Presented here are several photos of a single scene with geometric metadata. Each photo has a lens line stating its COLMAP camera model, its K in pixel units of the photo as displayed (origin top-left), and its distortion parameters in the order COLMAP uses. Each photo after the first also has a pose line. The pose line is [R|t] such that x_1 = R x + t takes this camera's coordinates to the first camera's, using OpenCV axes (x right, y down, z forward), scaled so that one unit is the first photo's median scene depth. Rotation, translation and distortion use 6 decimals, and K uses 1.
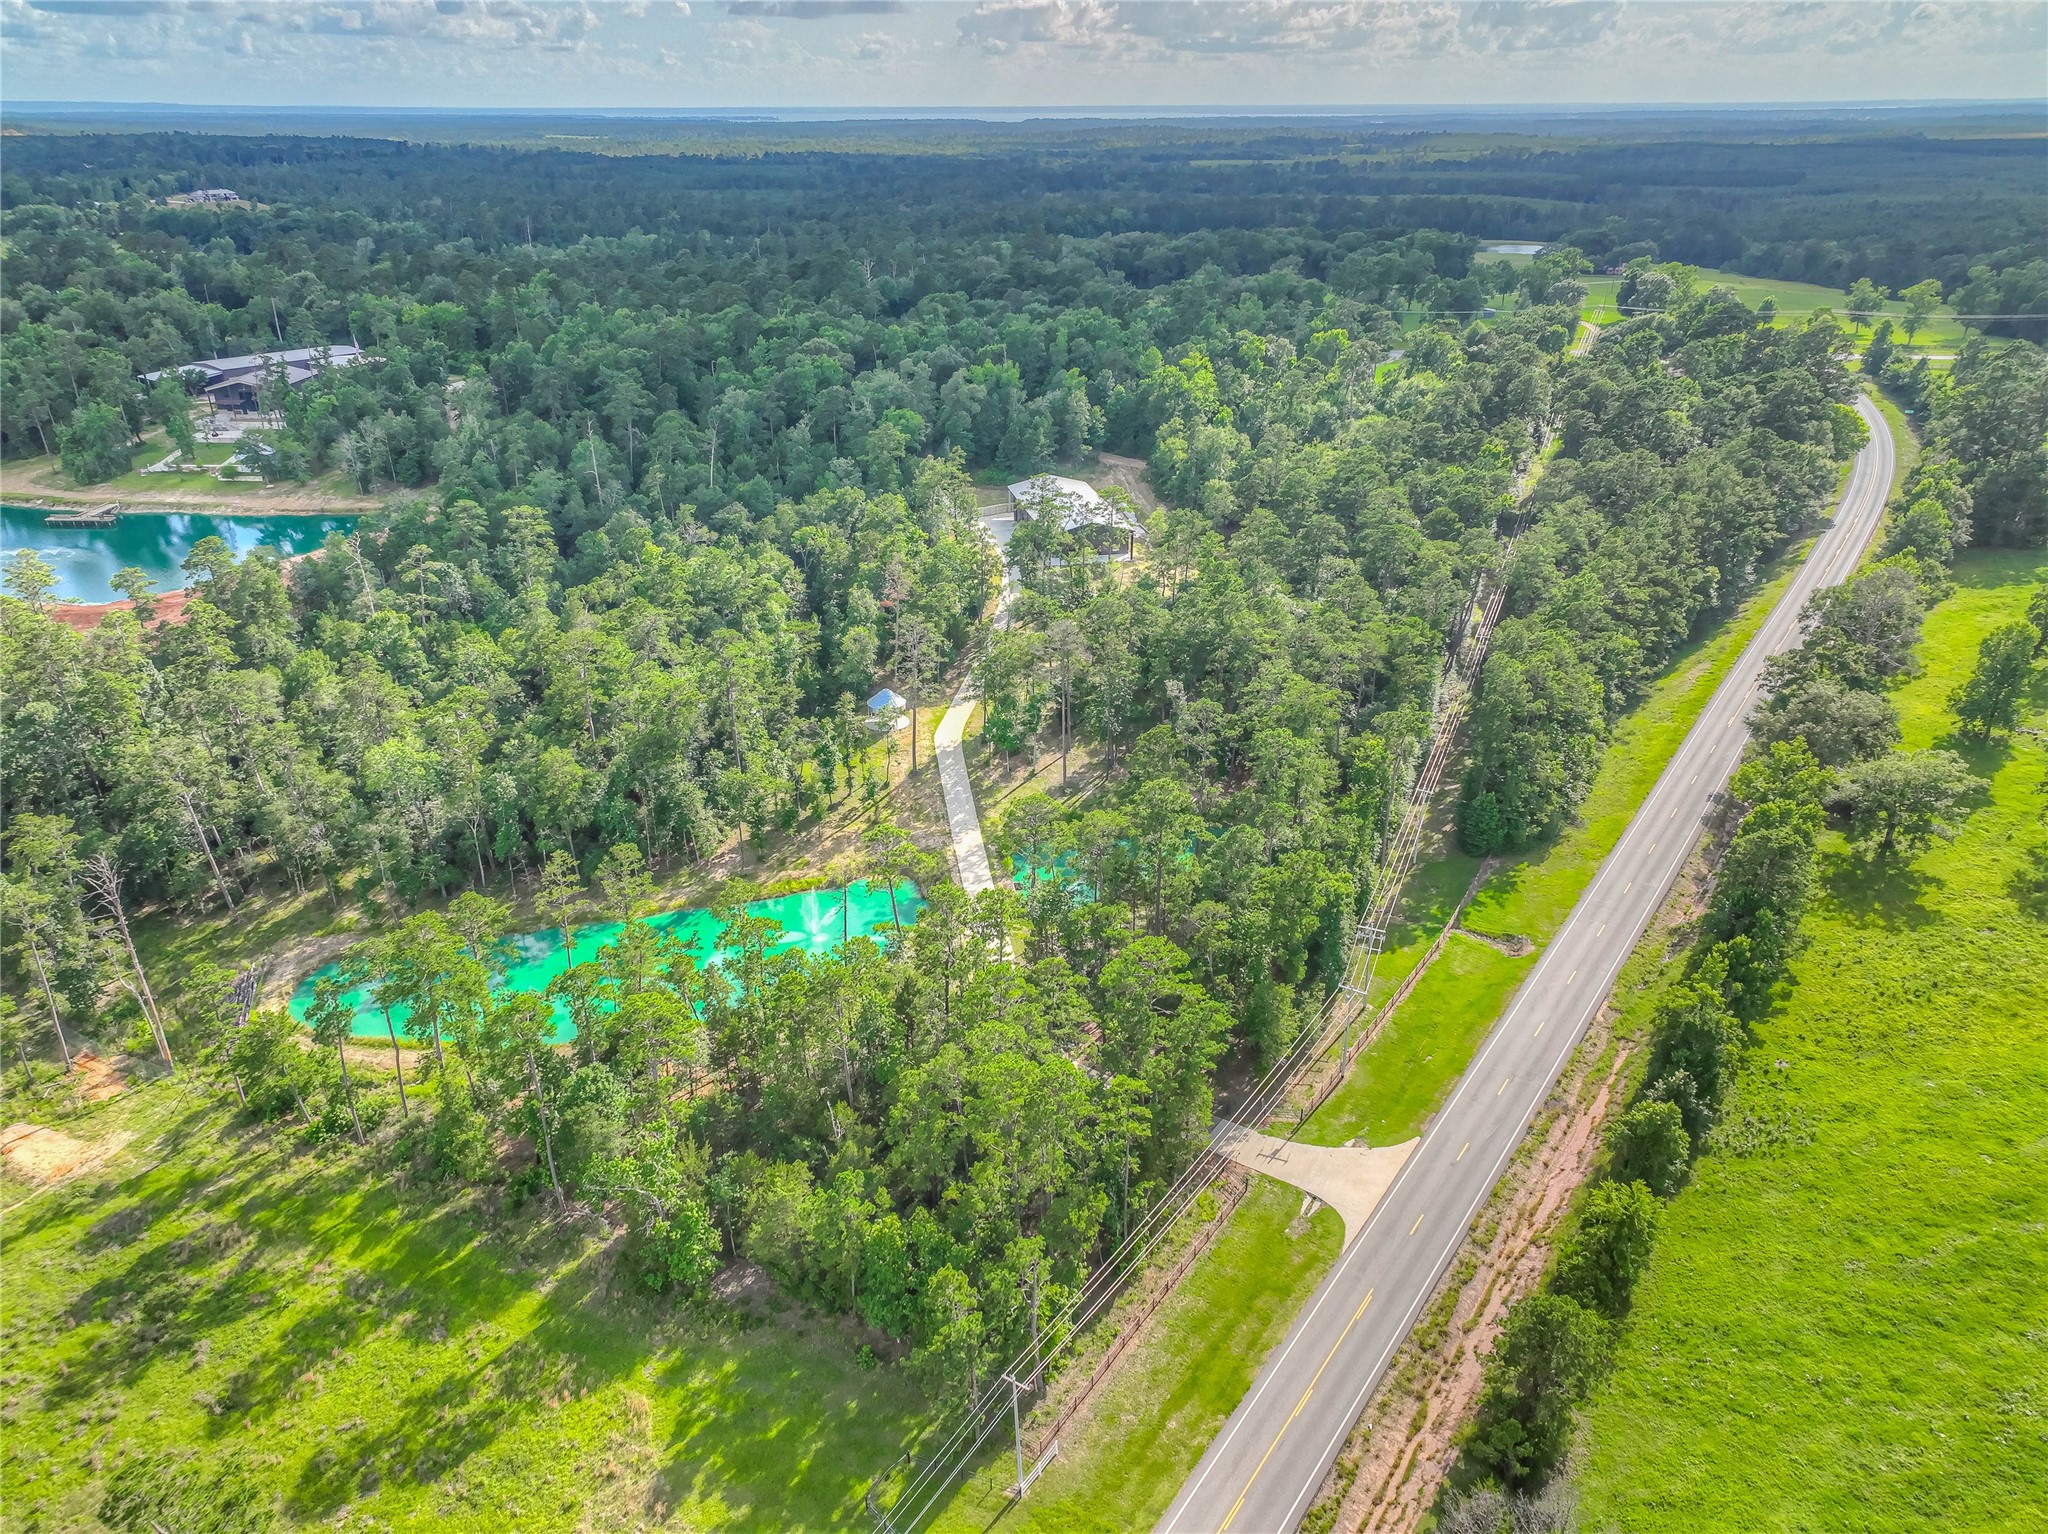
lens RADIAL K [[1448.8, 0, 1027.8], [0, 1448.8, 774.1], [0, 0, 1]] dist [0.004244, 0.027086]
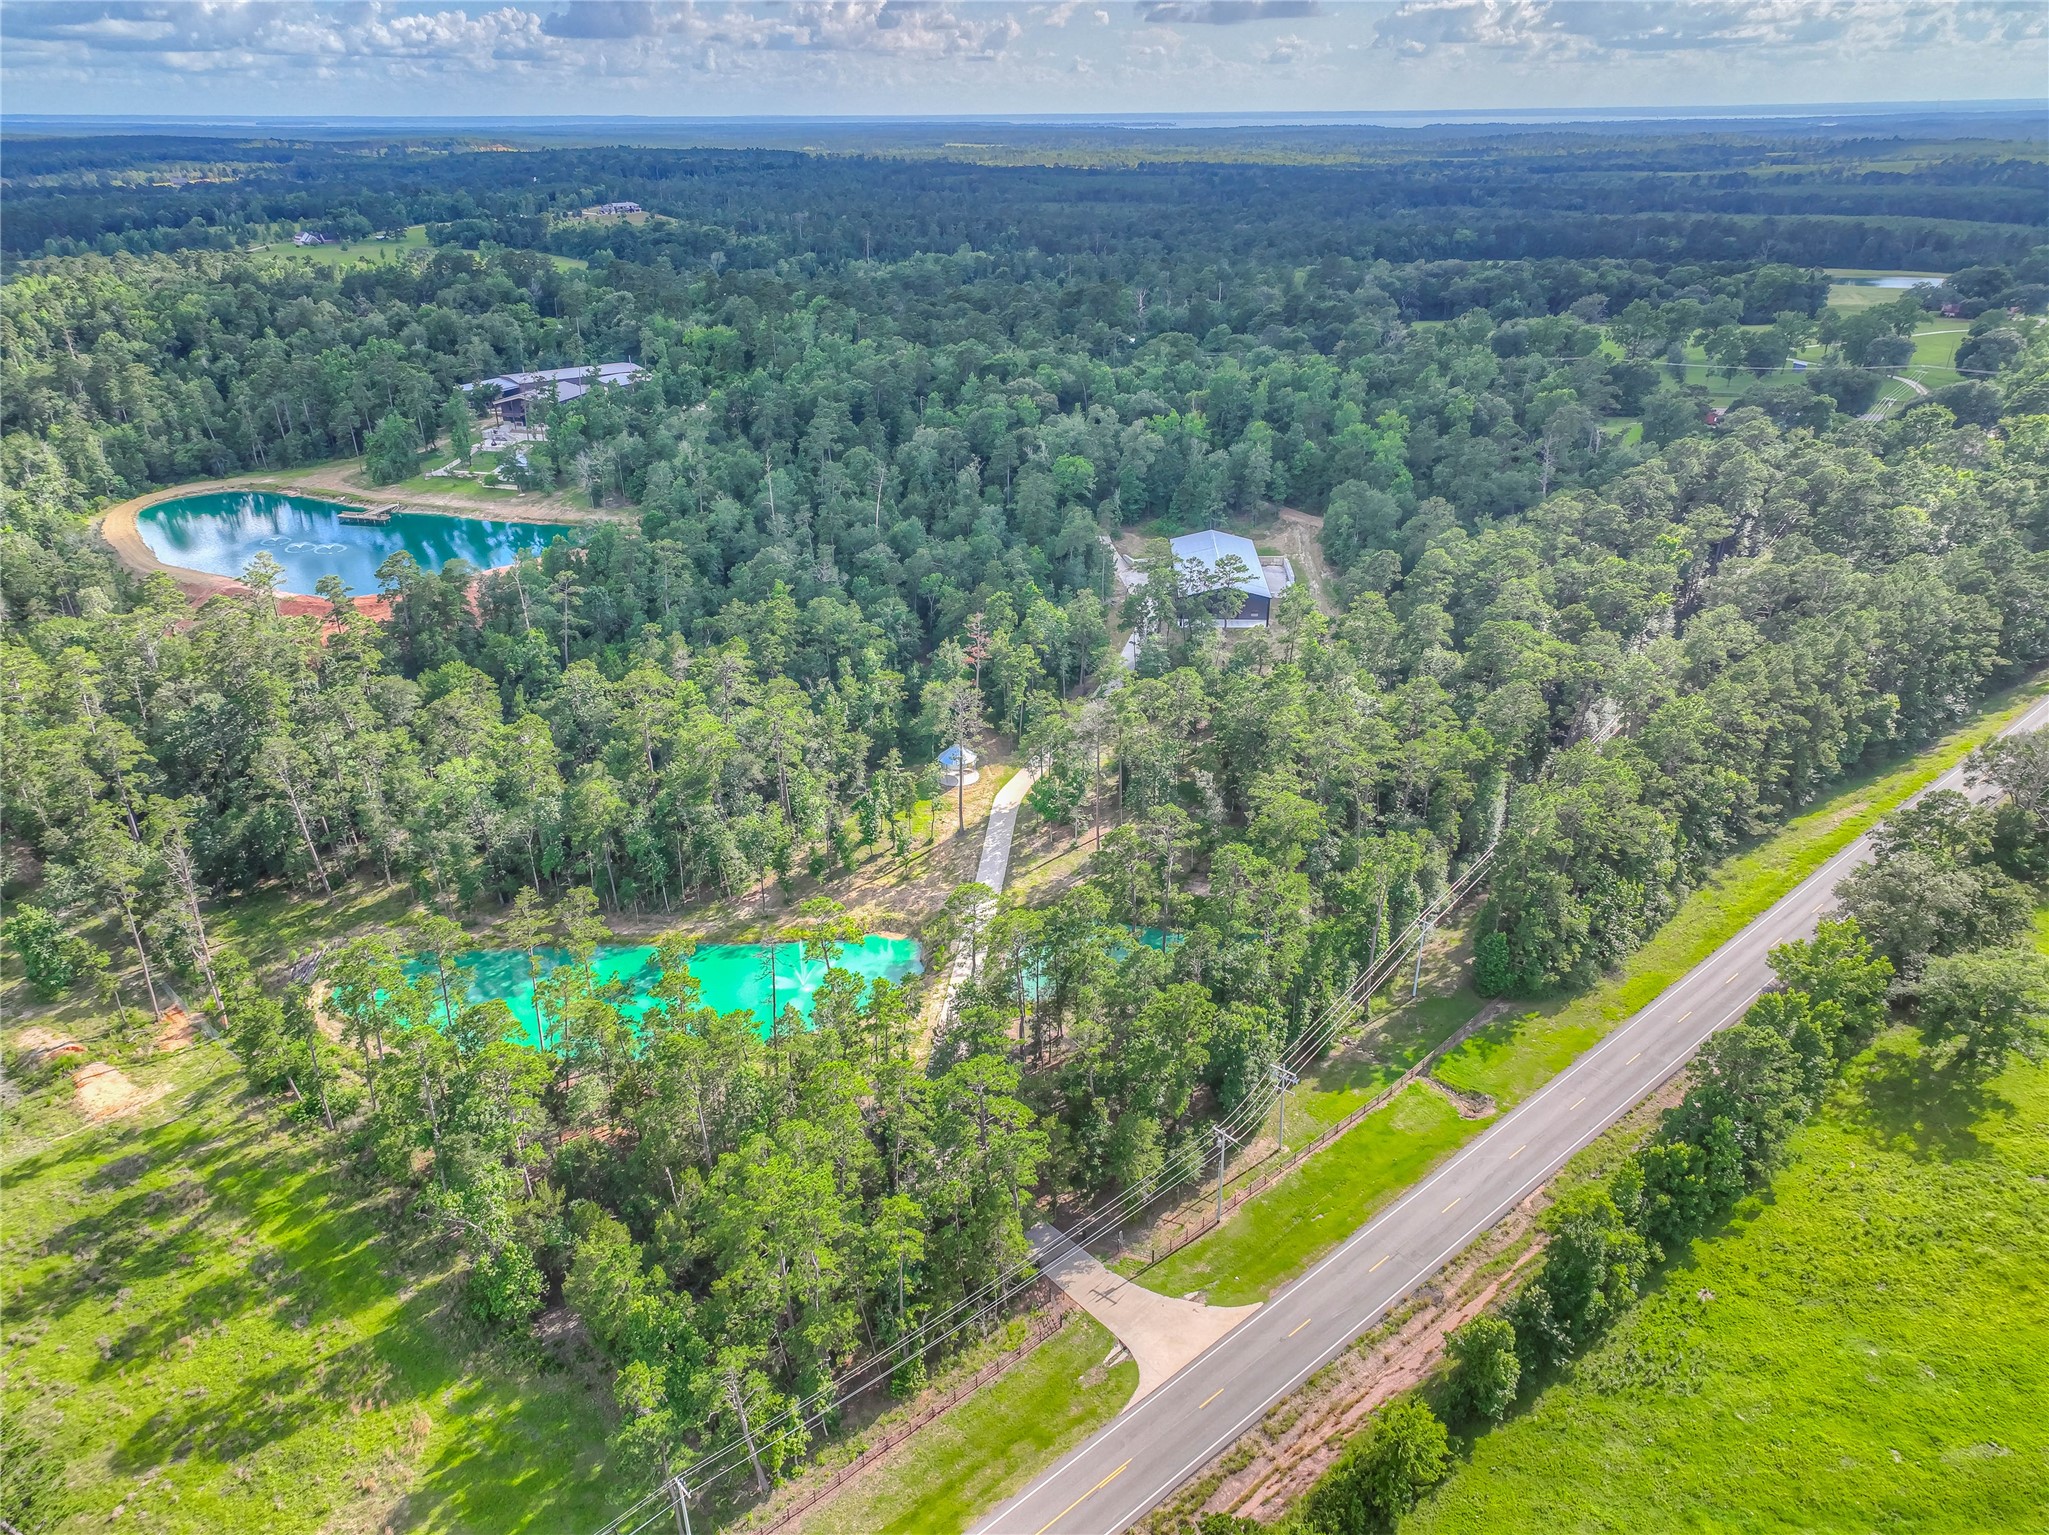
lens RADIAL K [[1449.5, 0, 1028.1], [0, 1449.5, 767.6], [0, 0, 1]] dist [0.004244, 0.027086]
pose [[0.967555, 0.101826, -0.231234, 0.223133], [-0.103174, 0.994643, 0.006287, -0.064516], [0.230636, 0.017774, 0.972878, 0.024668]]
